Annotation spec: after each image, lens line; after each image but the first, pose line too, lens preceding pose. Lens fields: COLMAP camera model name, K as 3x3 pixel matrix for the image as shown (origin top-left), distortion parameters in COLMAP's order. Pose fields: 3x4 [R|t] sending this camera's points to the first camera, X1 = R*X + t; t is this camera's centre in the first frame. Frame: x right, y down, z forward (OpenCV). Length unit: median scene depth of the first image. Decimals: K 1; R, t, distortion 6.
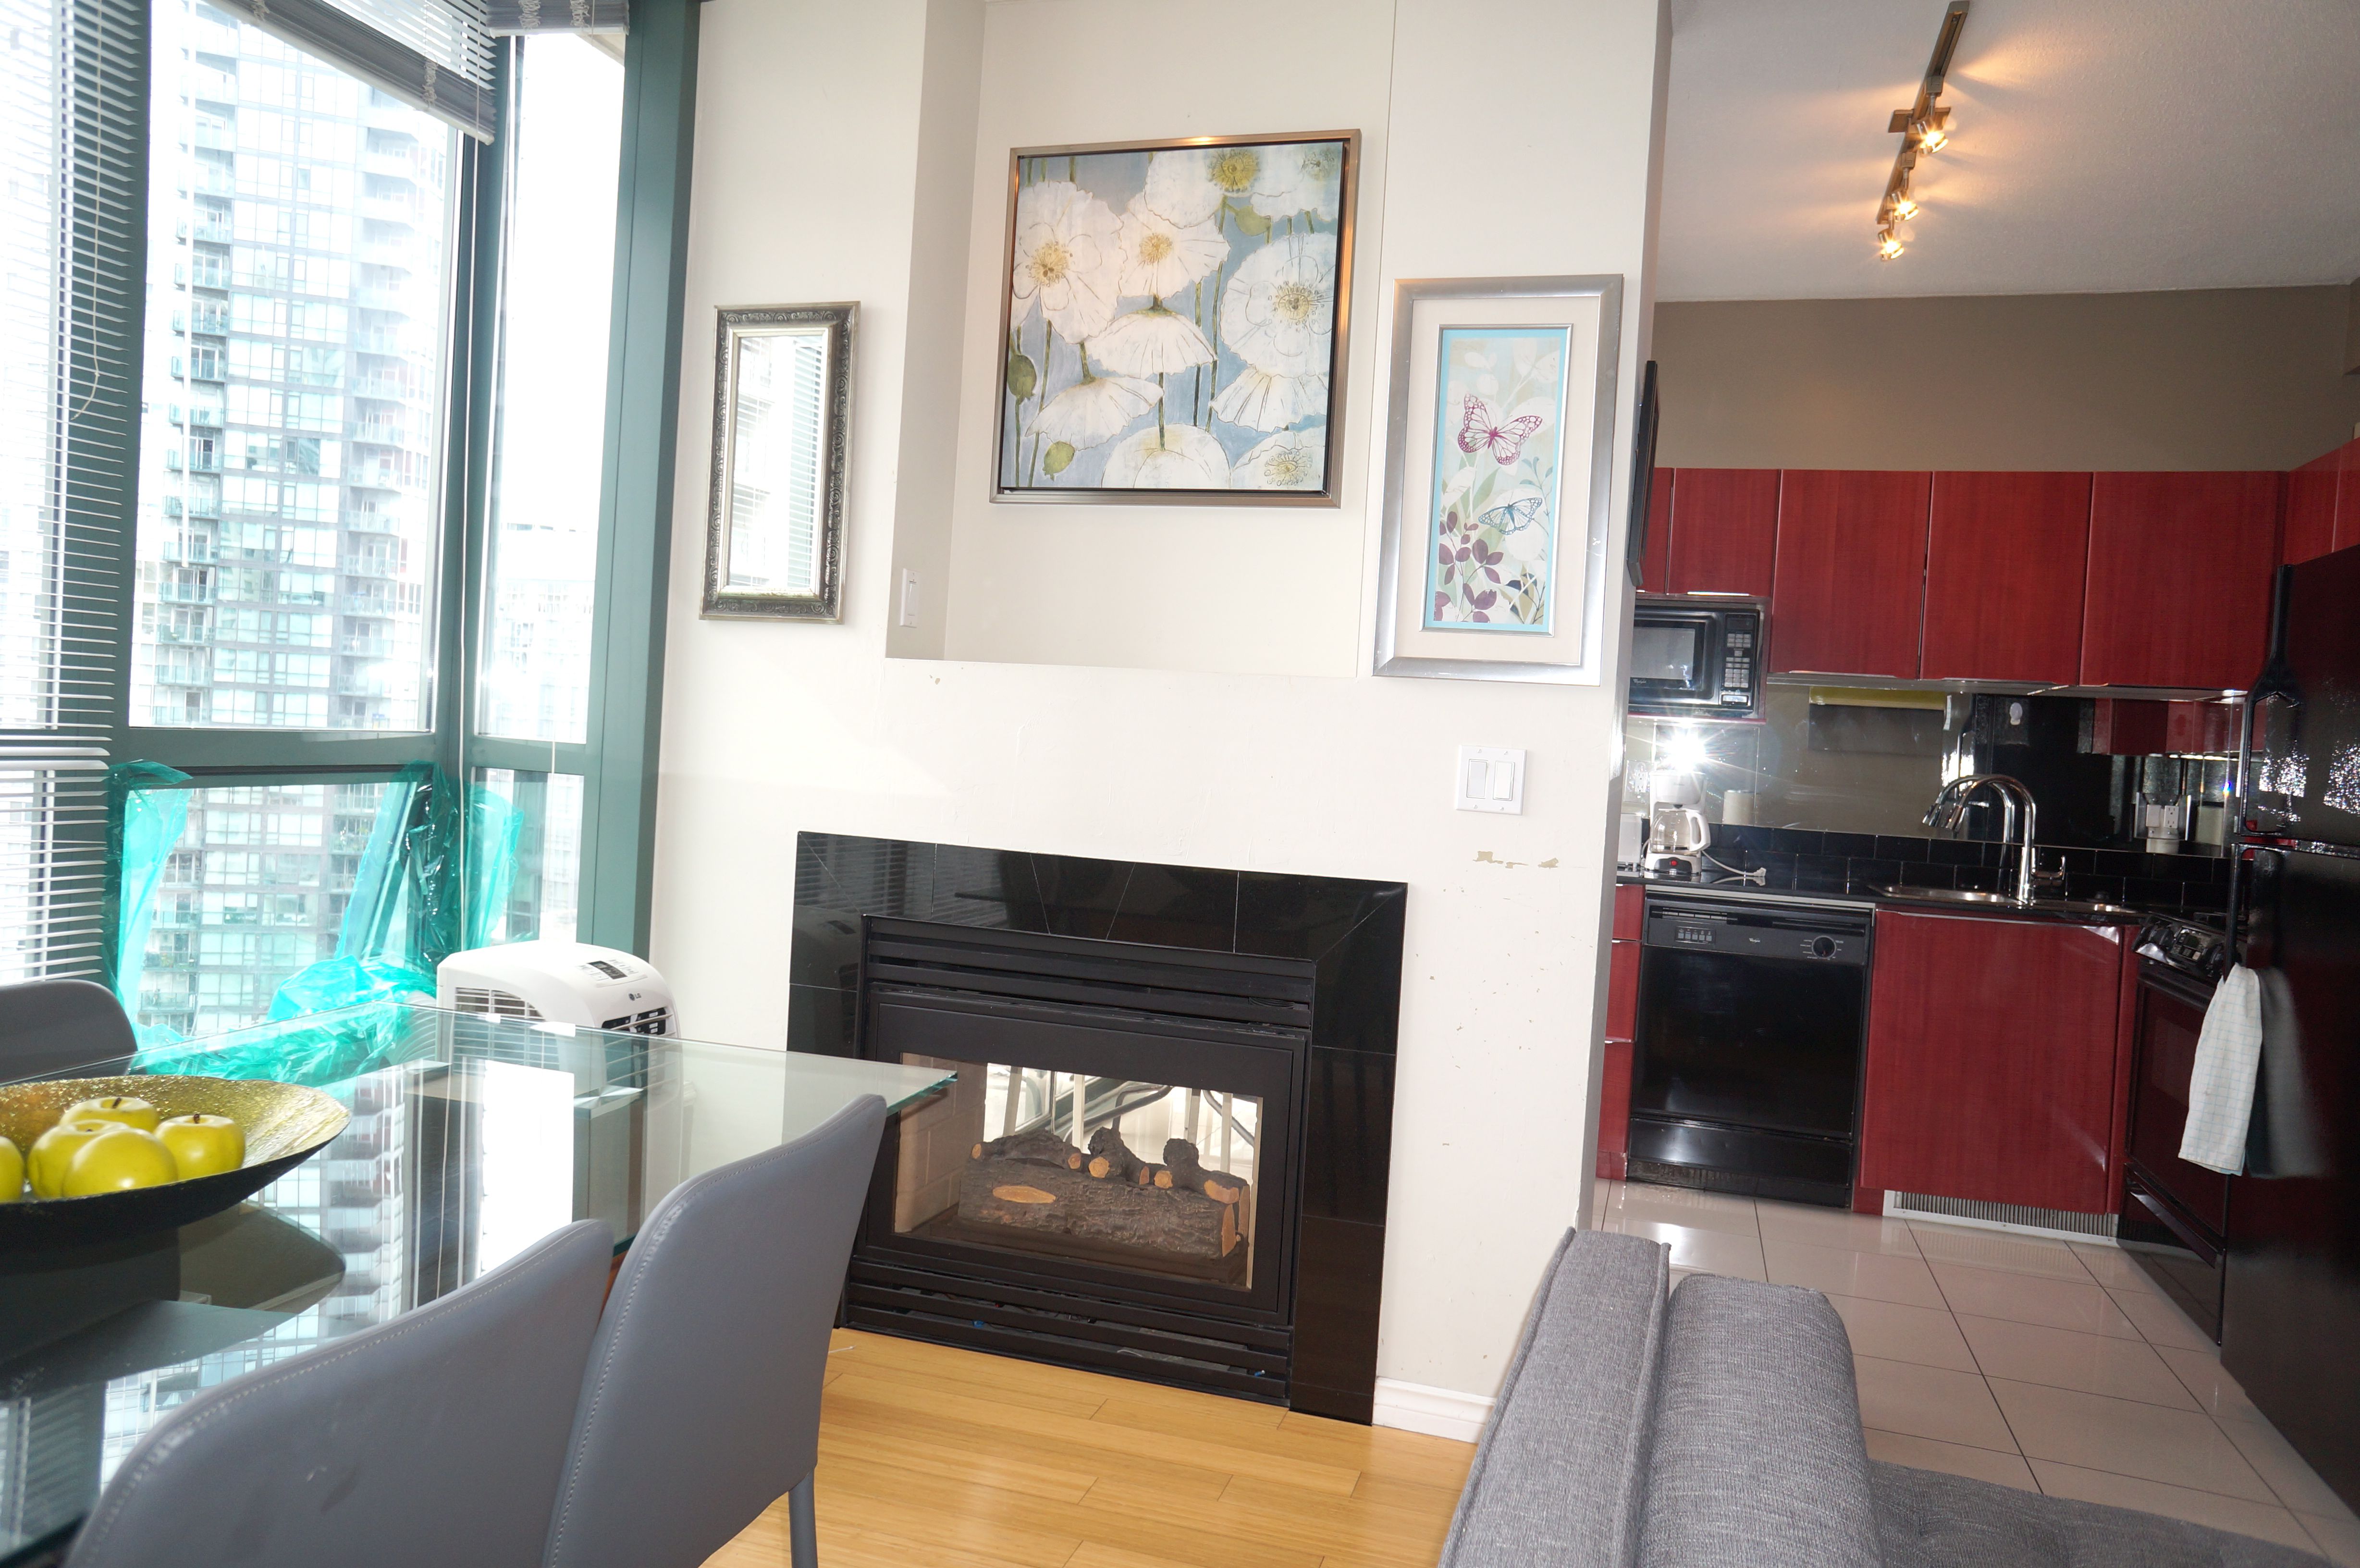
lens RADIAL K [[1618.6, 0, 1194.0], [0, 1618.6, 793.2], [0, 0, 1]] dist [-0.053163, 0.067450]
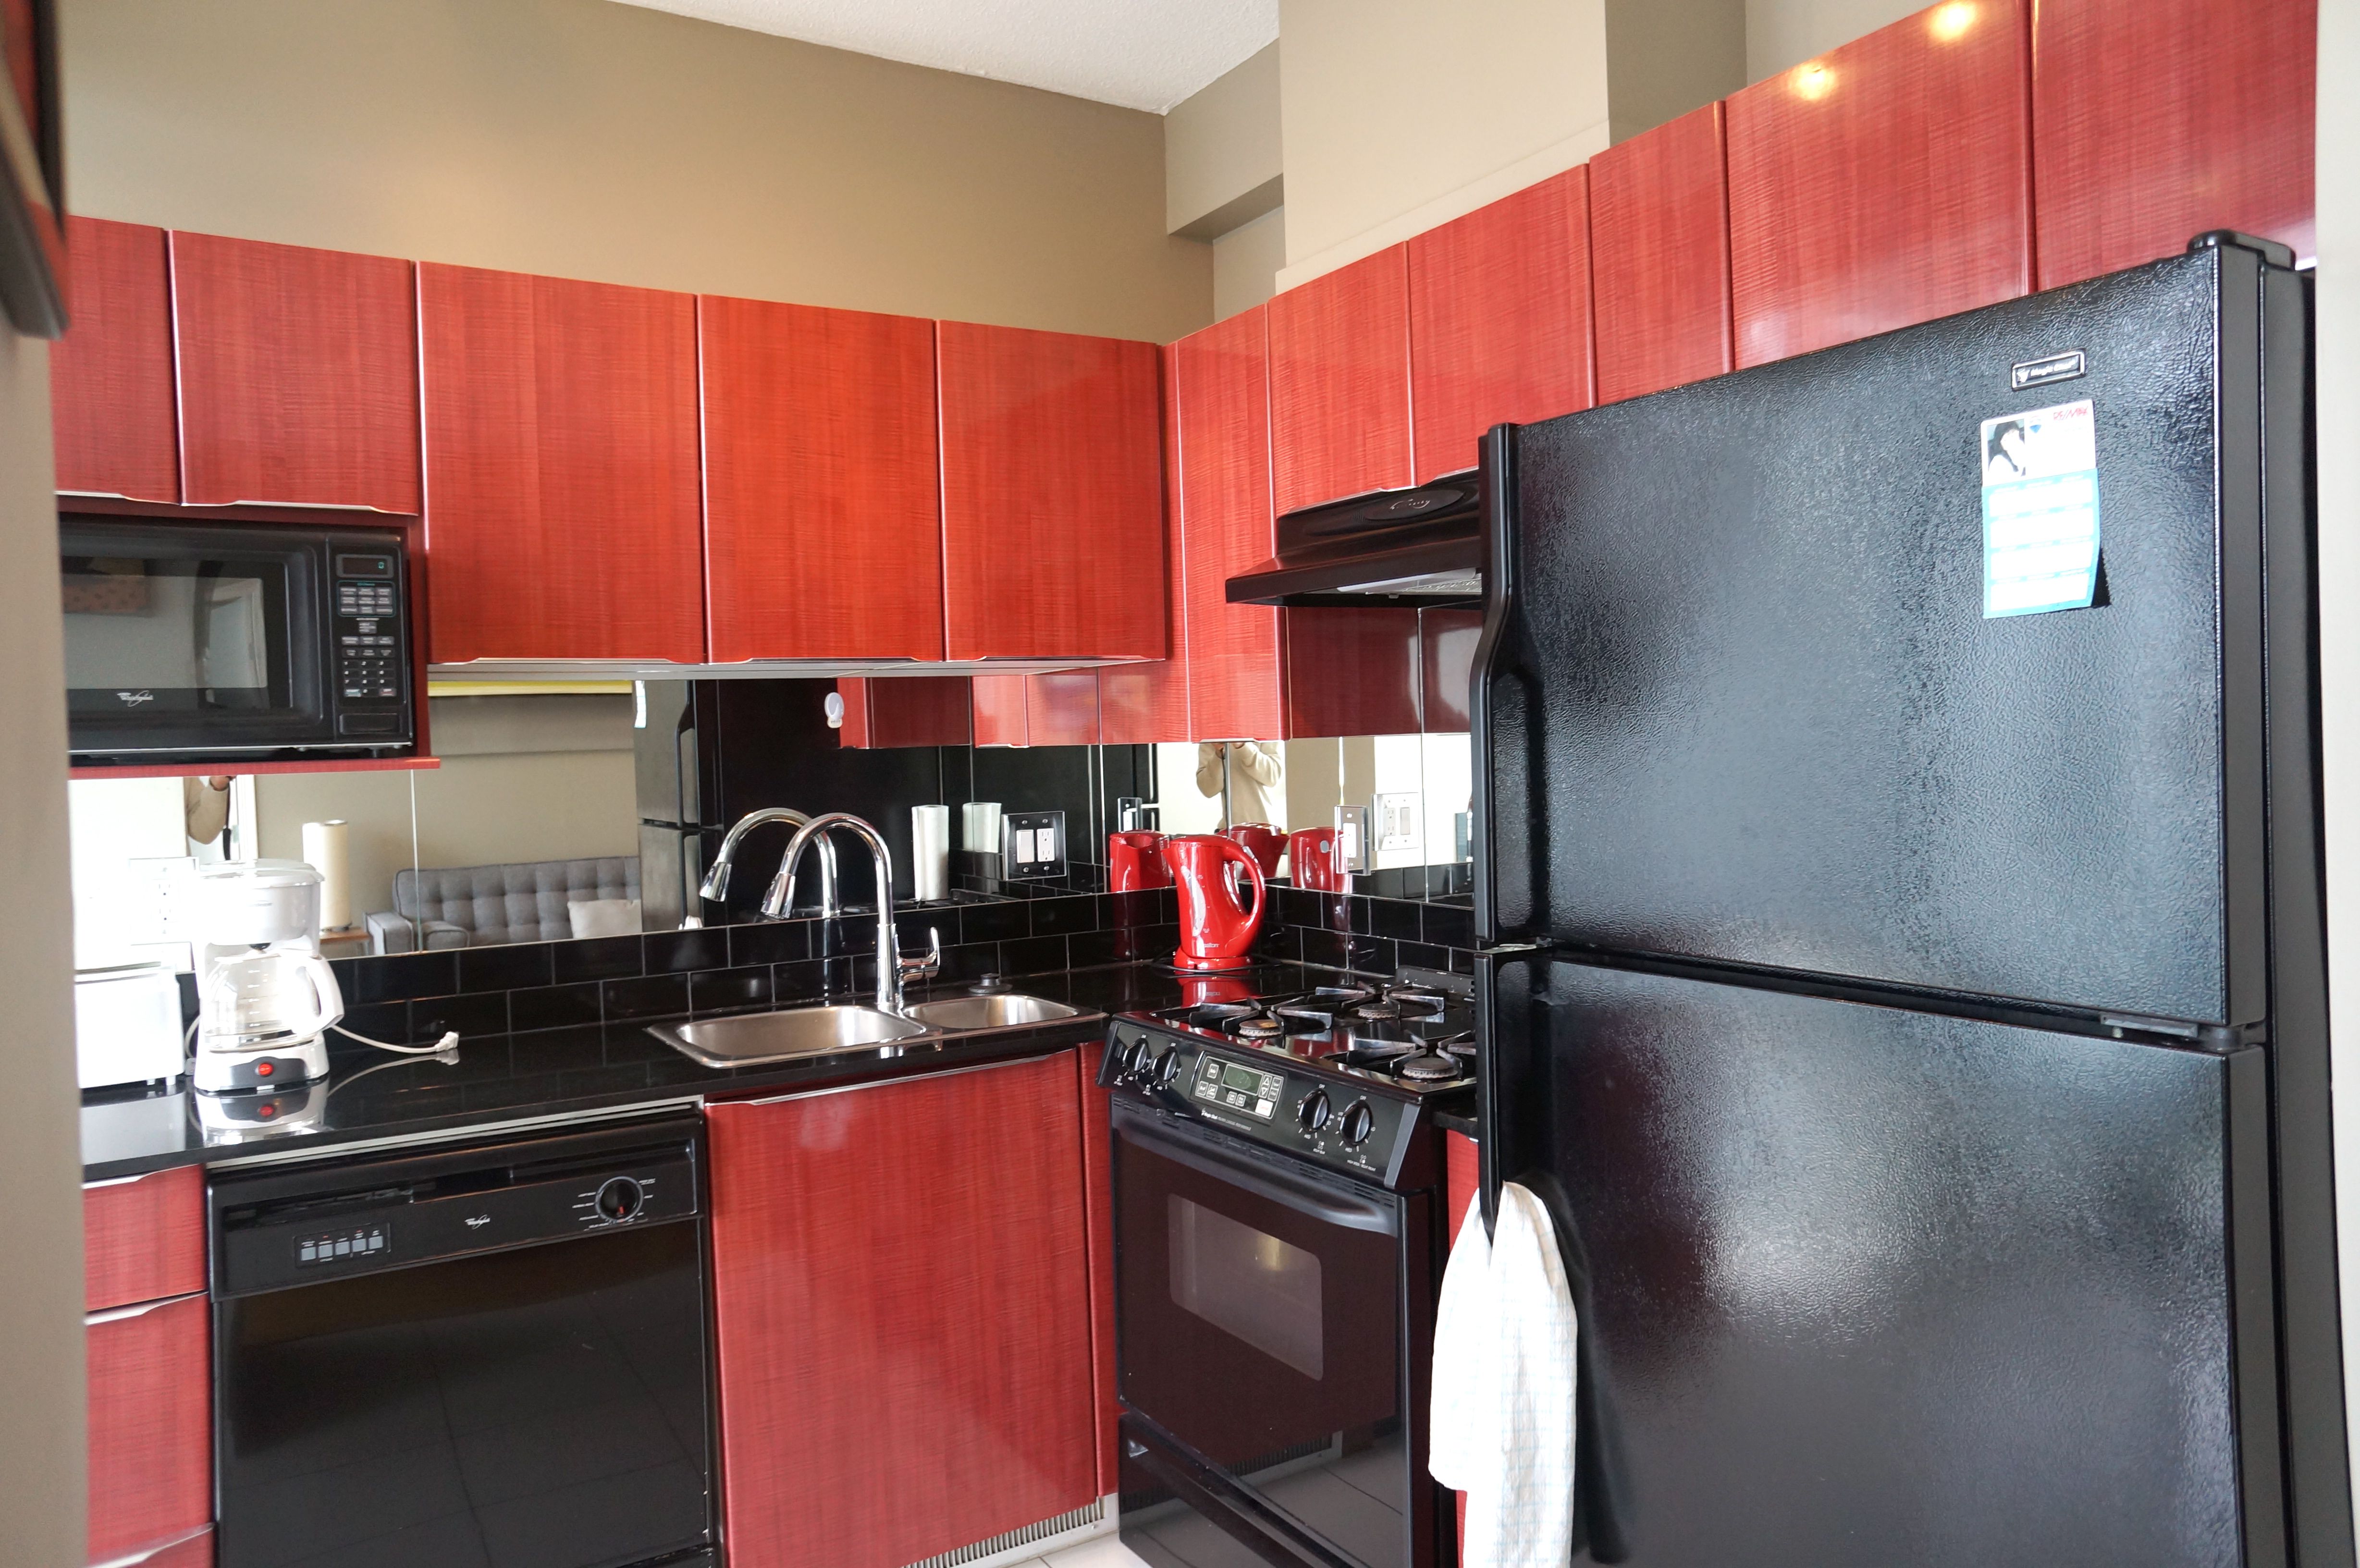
lens RADIAL K [[1618.6, 0, 1189.5], [0, 1618.6, 761.6], [0, 0, 1]] dist [-0.053163, 0.067450]
pose [[0.650499, -0.092099, 0.753903, 0.130996], [0.087048, 0.995120, 0.046458, -0.047651], [-0.754502, 0.035405, 0.655341, 0.498234]]
